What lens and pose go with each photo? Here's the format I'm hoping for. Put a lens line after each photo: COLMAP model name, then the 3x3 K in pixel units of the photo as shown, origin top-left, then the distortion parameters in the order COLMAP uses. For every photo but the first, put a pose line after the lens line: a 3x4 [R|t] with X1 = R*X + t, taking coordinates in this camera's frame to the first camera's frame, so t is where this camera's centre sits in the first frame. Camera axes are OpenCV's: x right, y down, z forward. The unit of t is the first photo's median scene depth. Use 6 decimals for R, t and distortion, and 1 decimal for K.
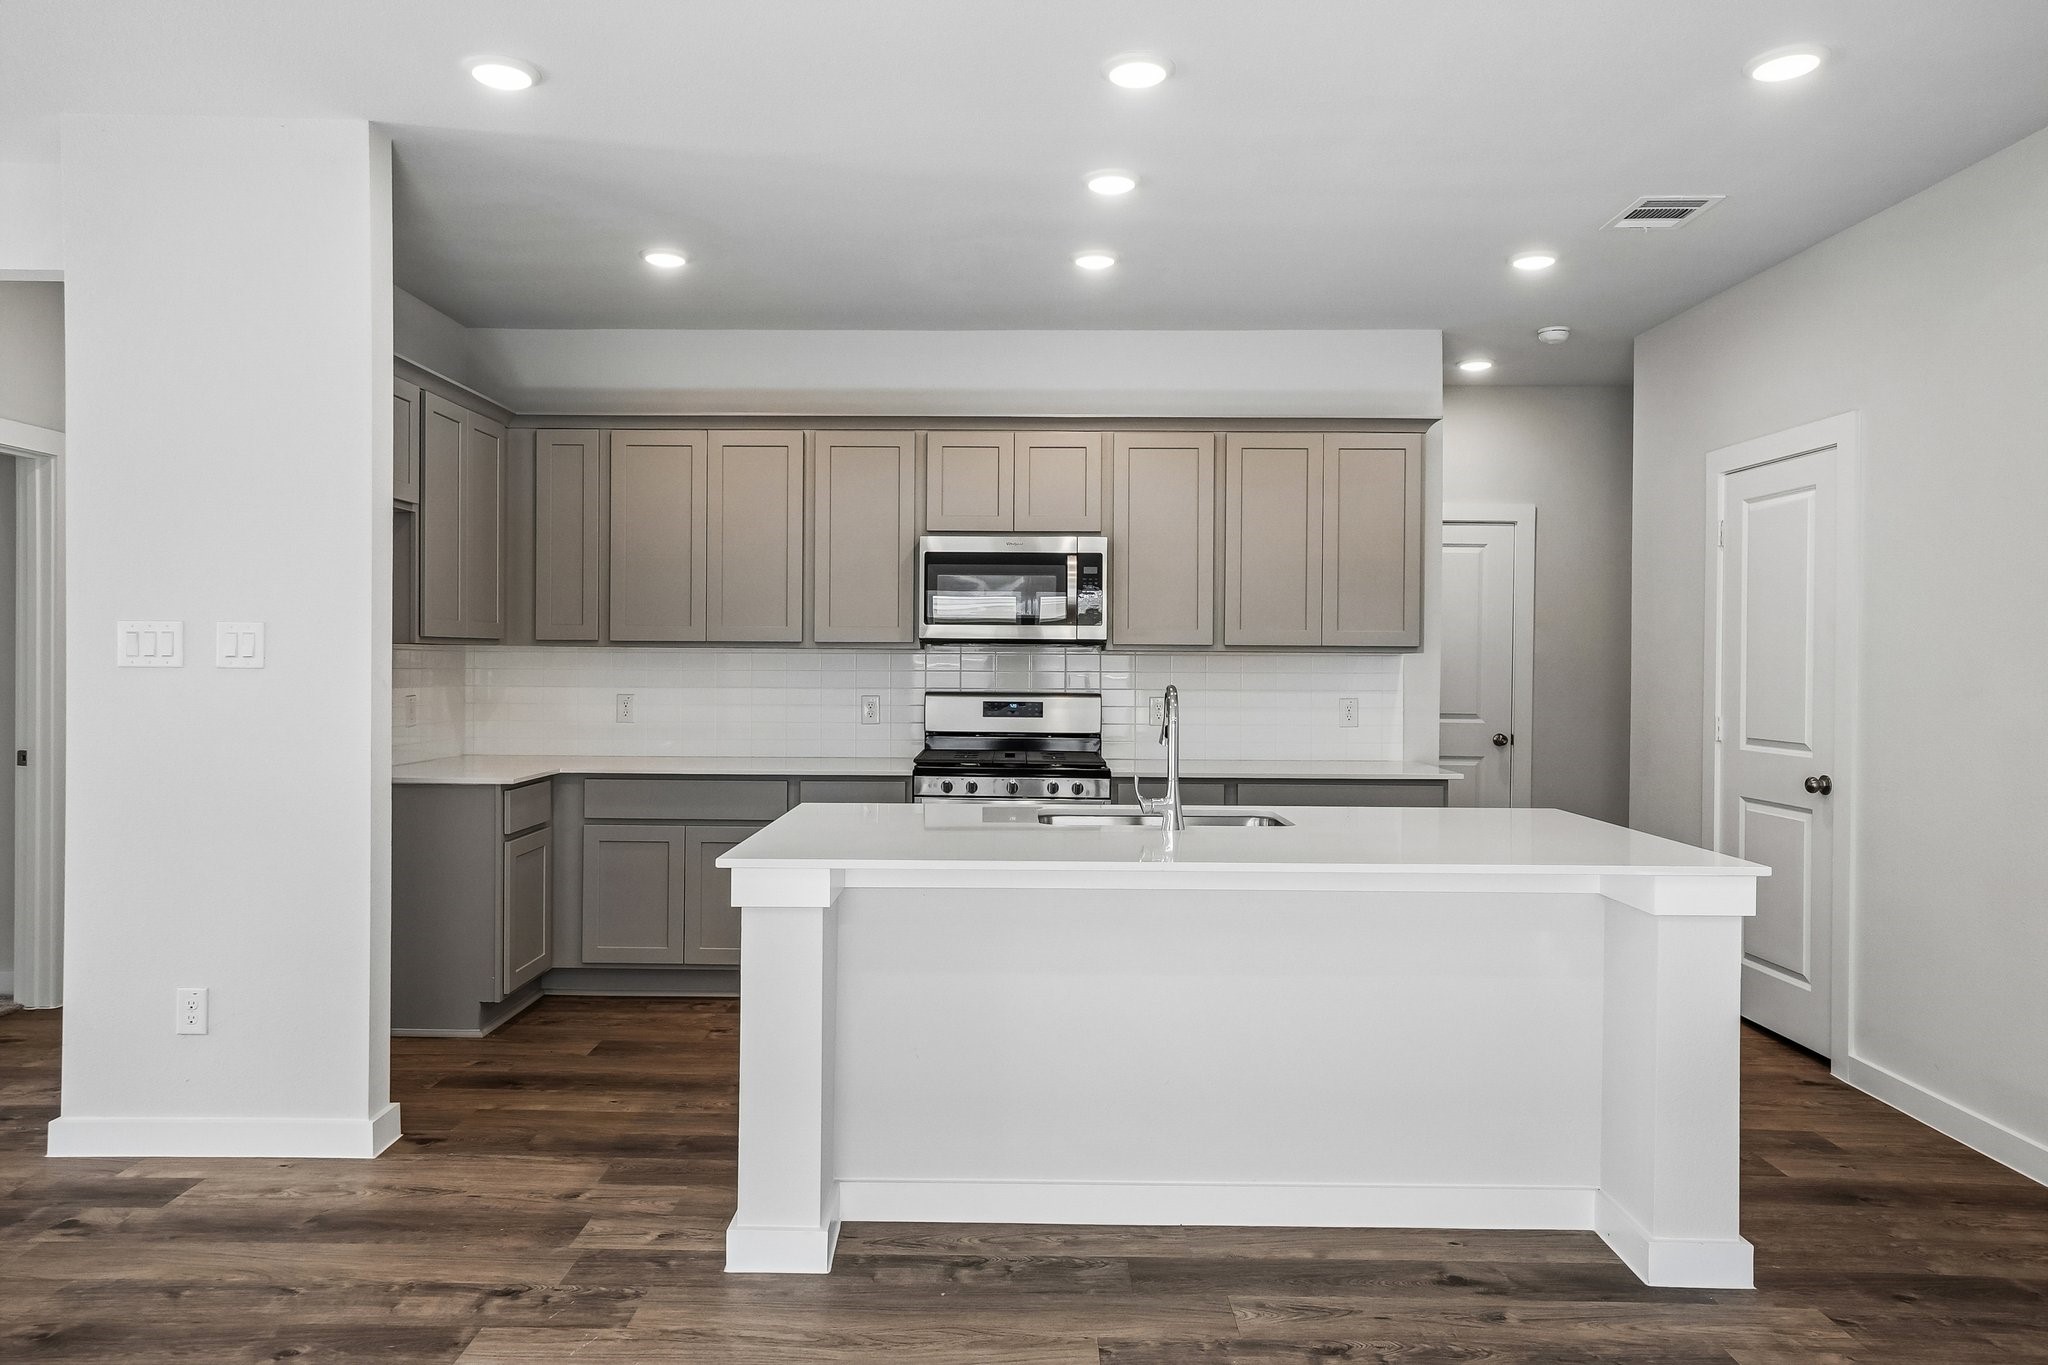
lens RADIAL K [[1329.2, 0, 998.7], [0, 1329.2, 662.5], [0, 0, 1]] dist [-0.004035, 0.022445]
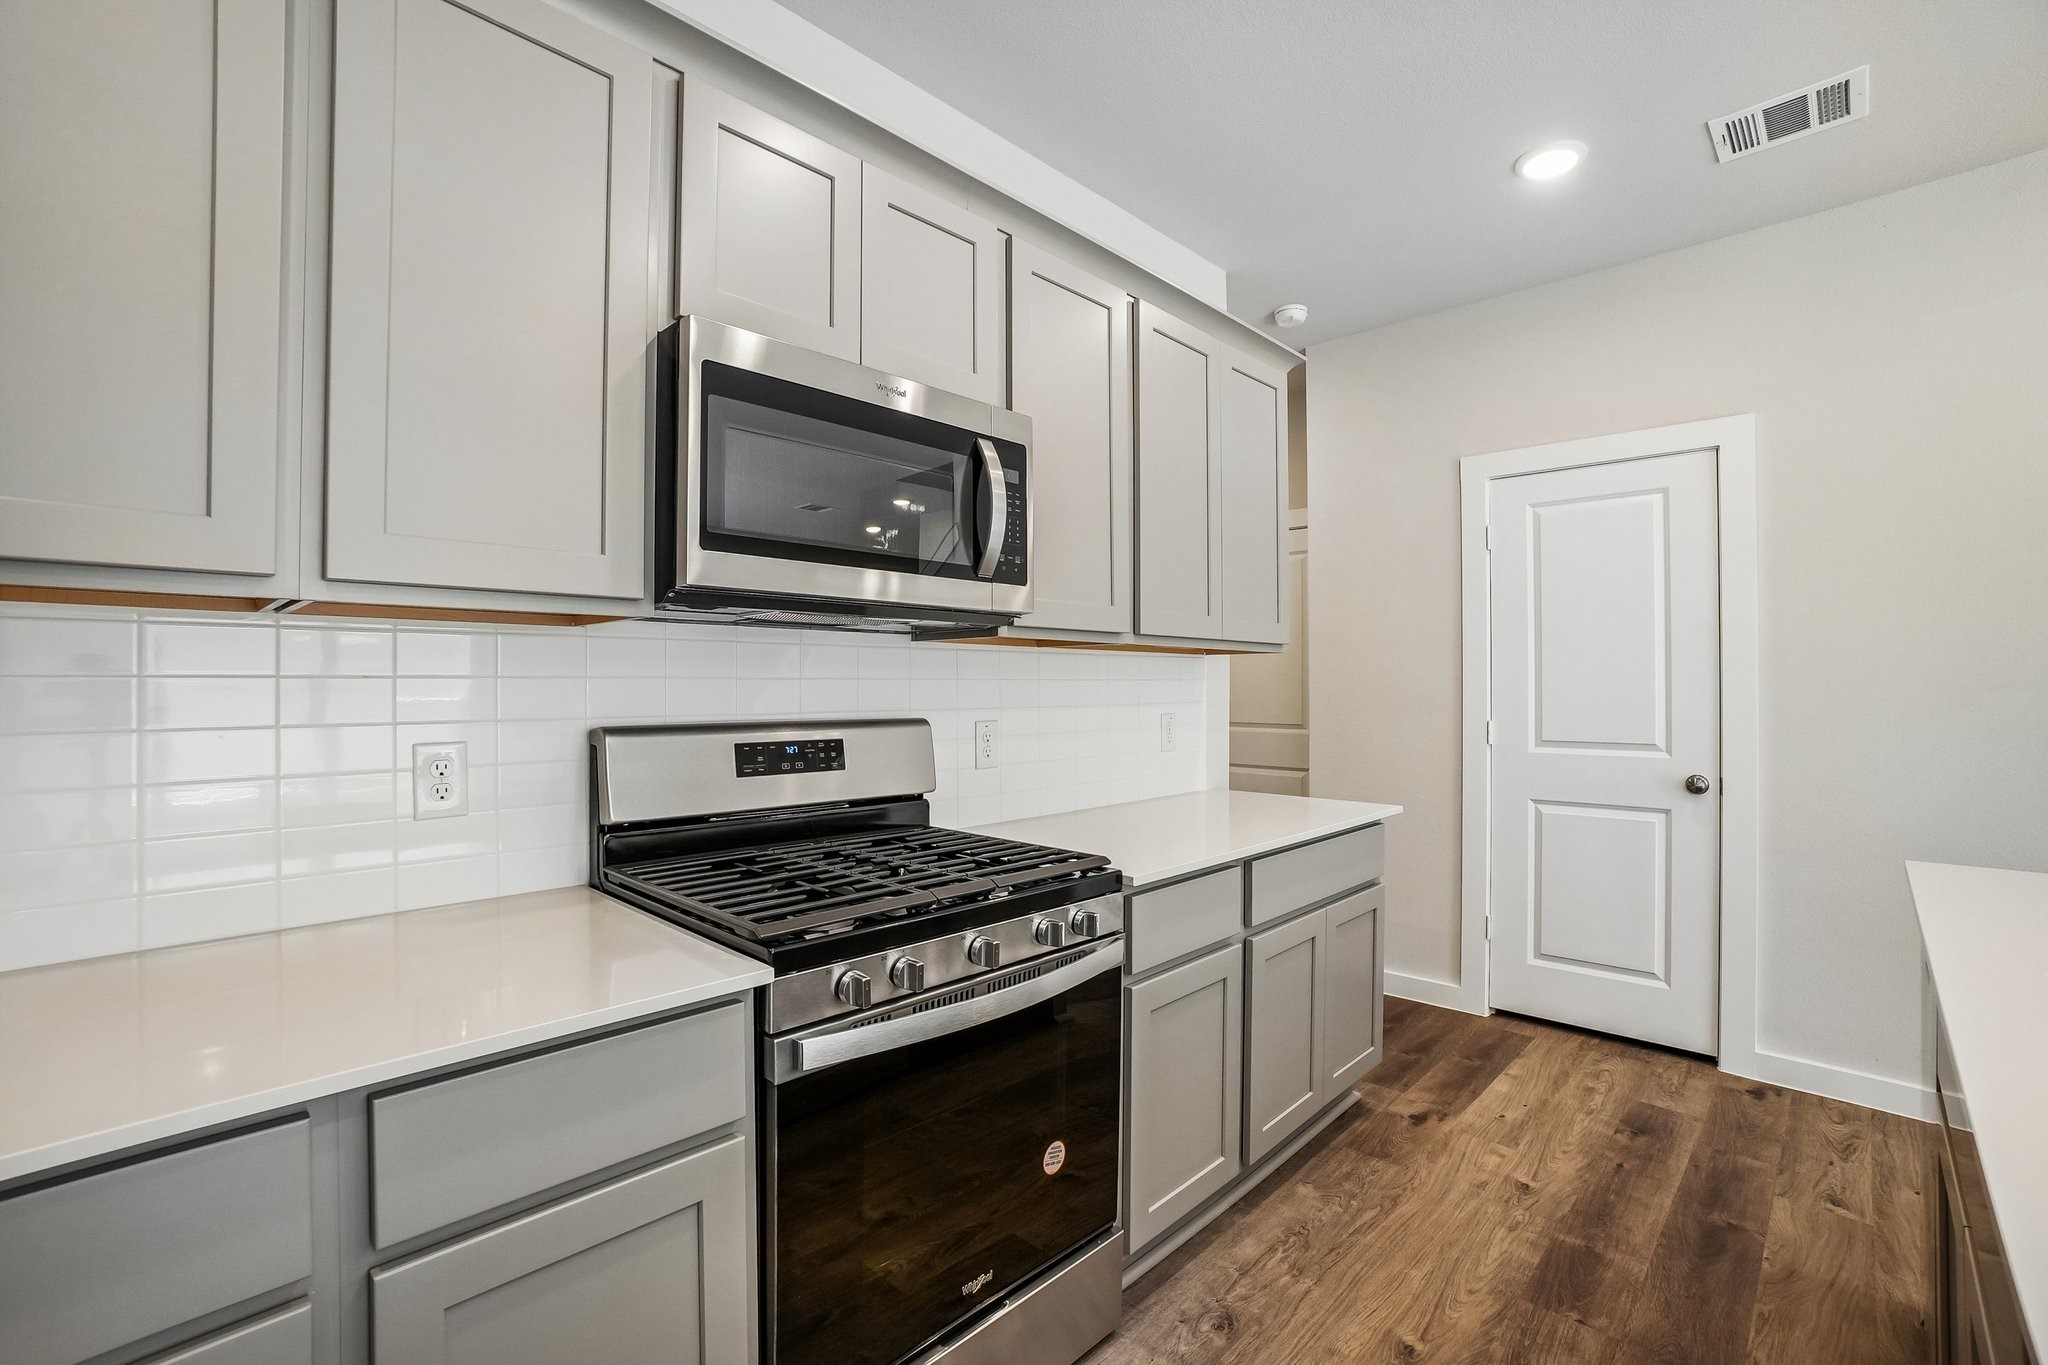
lens RADIAL K [[904.9, 0, 1012.5], [0, 904.9, 678.2], [0, 0, 1]] dist [-0.065282, 0.024472]
pose [[0.686070, -0.001881, 0.727533, -0.225053], [0.004283, 0.999990, -0.001454, 0.010023], [-0.727523, 0.004113, 0.686071, 0.954645]]
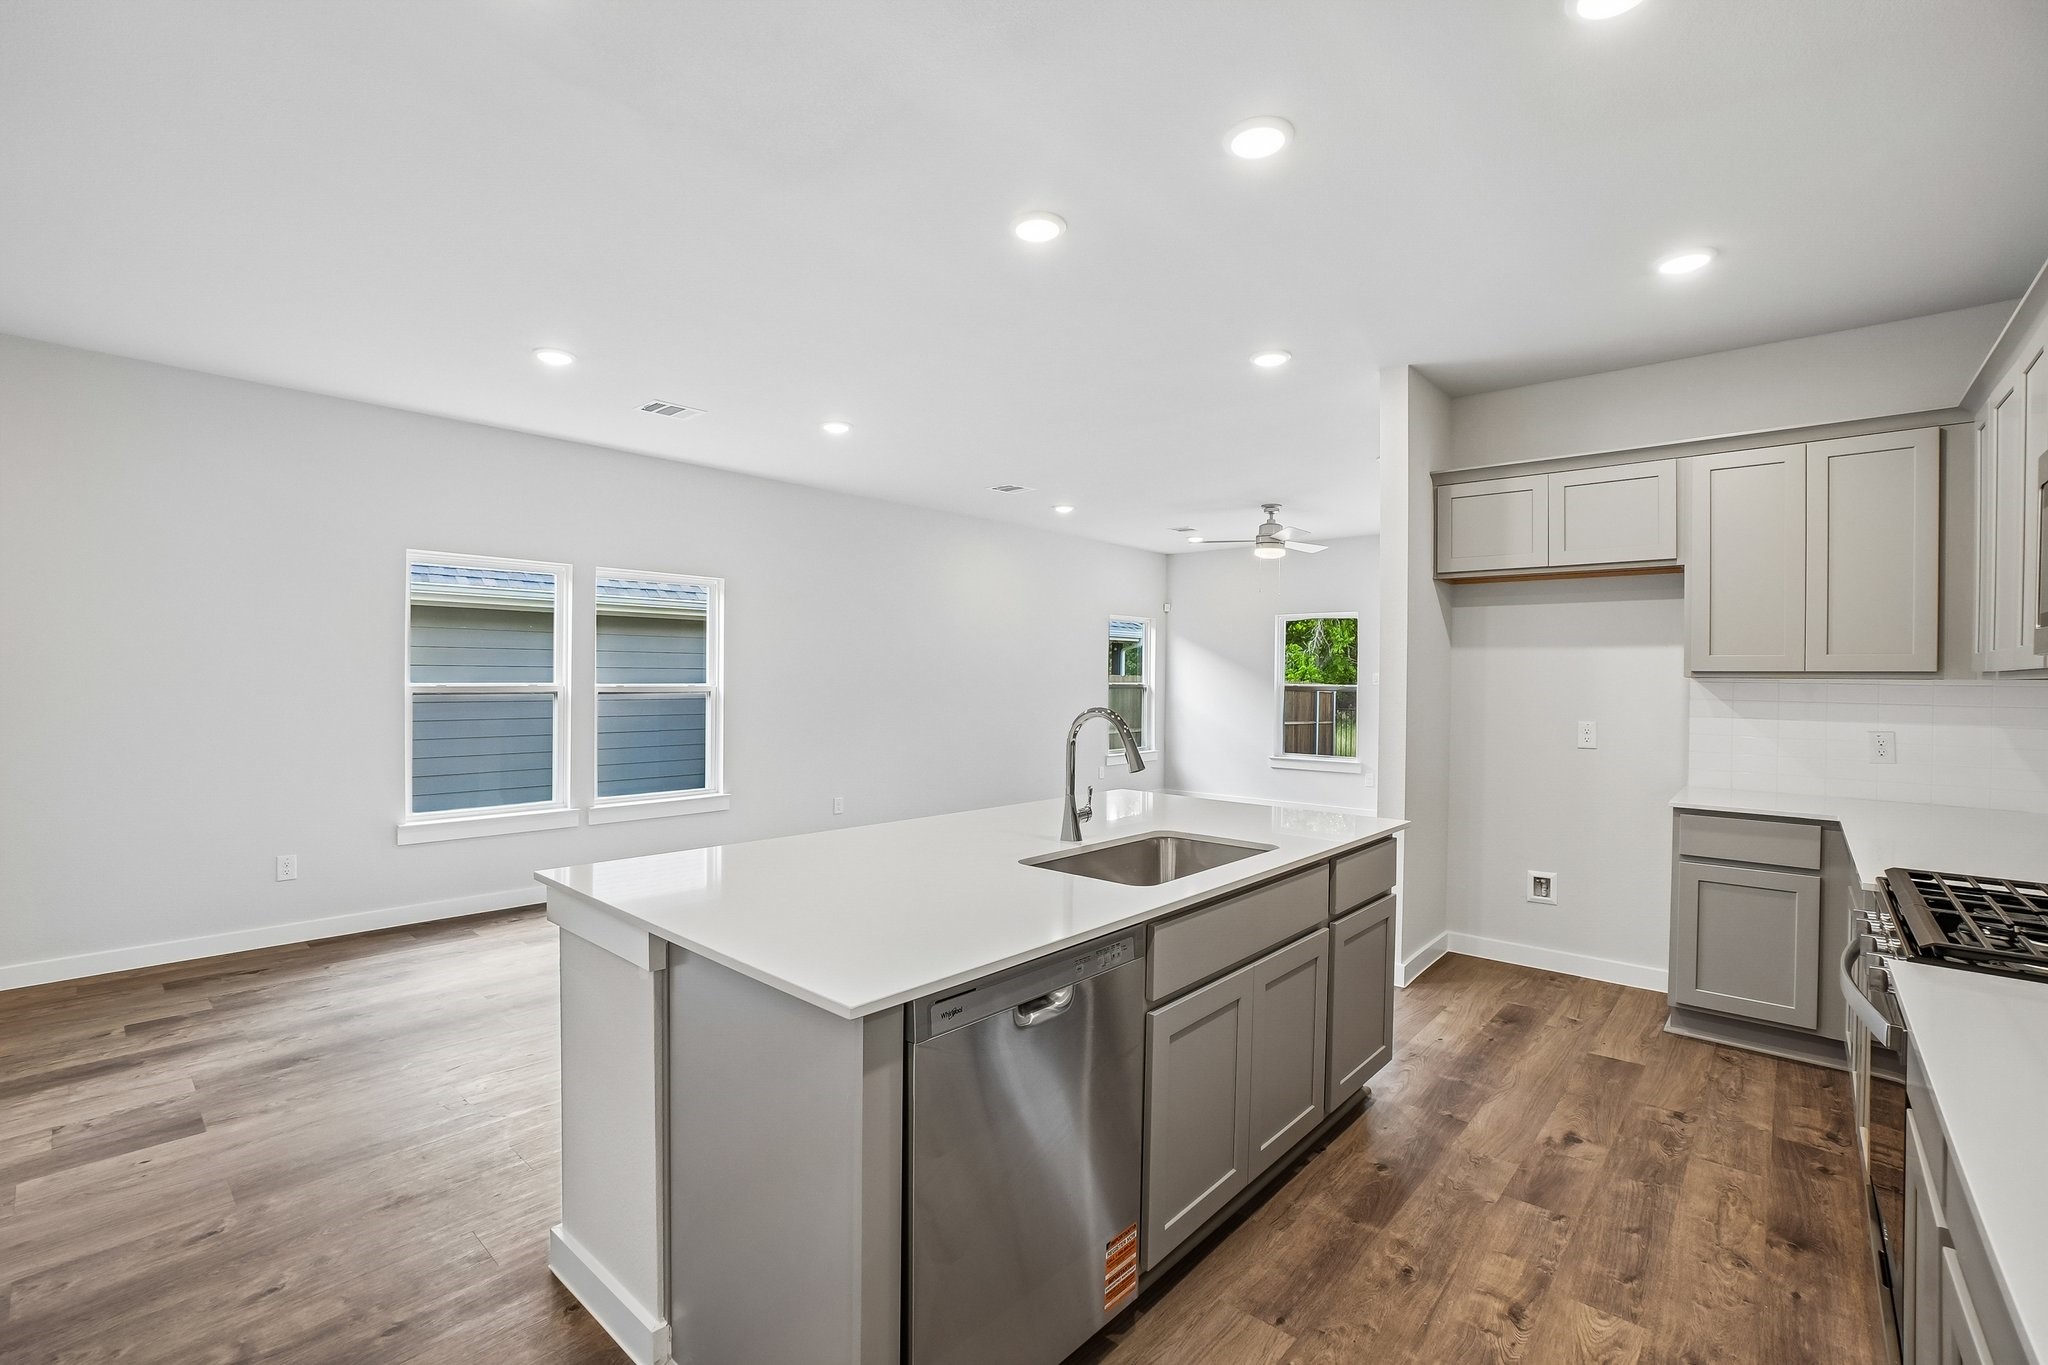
lens RADIAL K [[904.9, 0, 1012.5], [0, 904.9, 678.2], [0, 0, 1]] dist [-0.065282, 0.024472]
pose [[-0.655332, -0.012656, -0.755235, 0.569546], [-0.018061, 0.999836, -0.001082, -0.002931], [0.755125, 0.012931, -0.655454, 1.152333]]
